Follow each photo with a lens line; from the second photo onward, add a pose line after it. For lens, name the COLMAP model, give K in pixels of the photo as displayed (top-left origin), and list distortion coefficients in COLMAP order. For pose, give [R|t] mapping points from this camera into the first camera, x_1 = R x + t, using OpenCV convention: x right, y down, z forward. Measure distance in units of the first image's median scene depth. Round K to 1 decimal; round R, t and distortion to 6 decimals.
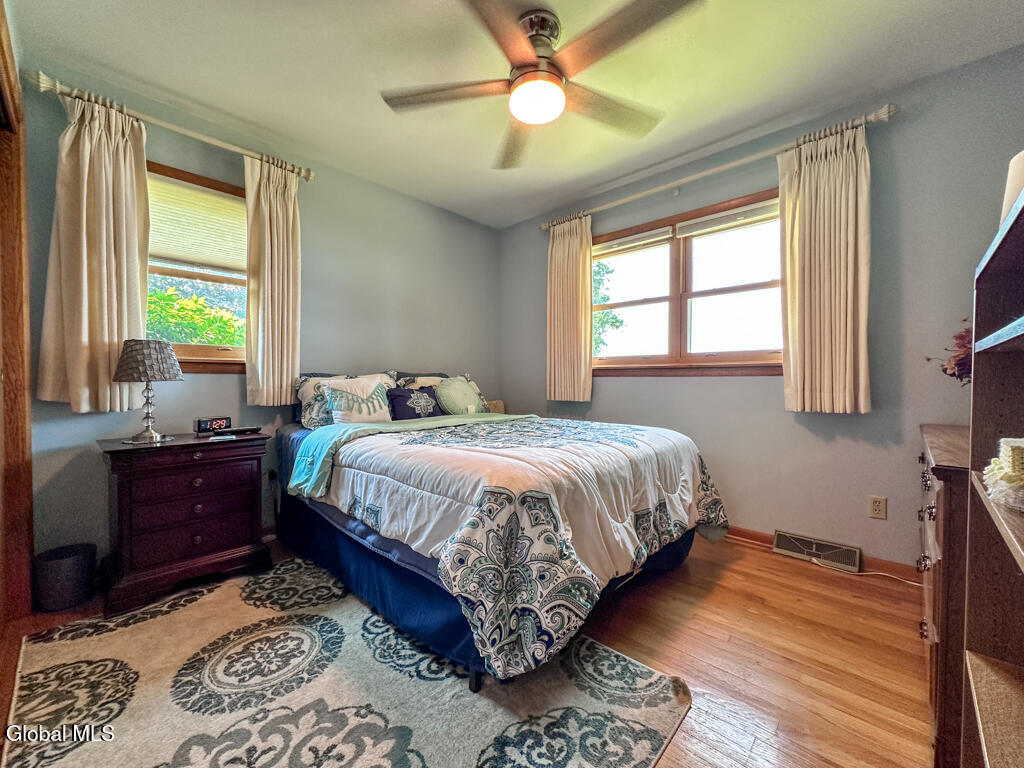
lens RADIAL K [[416.0, 0, 512.0], [0, 416.0, 384.0], [0, 0, 1]] dist [-0.025868, -0.000101]
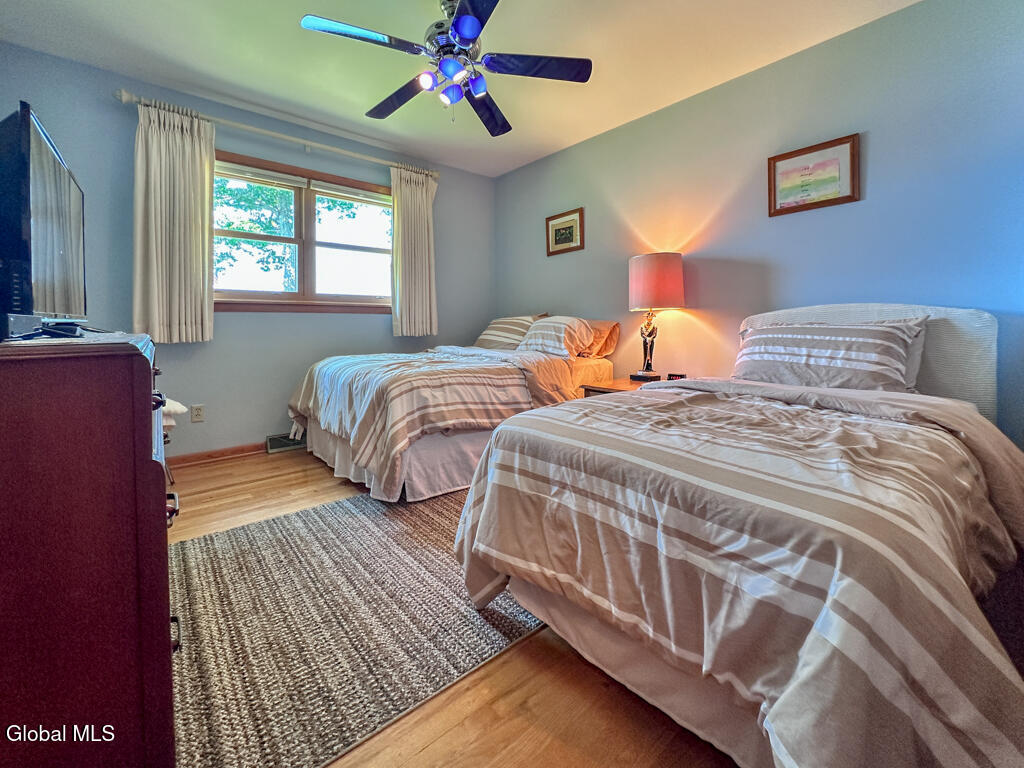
lens RADIAL K [[416.0, 0, 512.0], [0, 416.0, 384.0], [0, 0, 1]] dist [-0.025868, -0.000101]
pose [[0.102622, -0.137572, 0.985161, -0.726313], [0.009402, 0.990480, 0.137335, 0.027083], [-0.994676, -0.004831, 0.102939, 0.319425]]
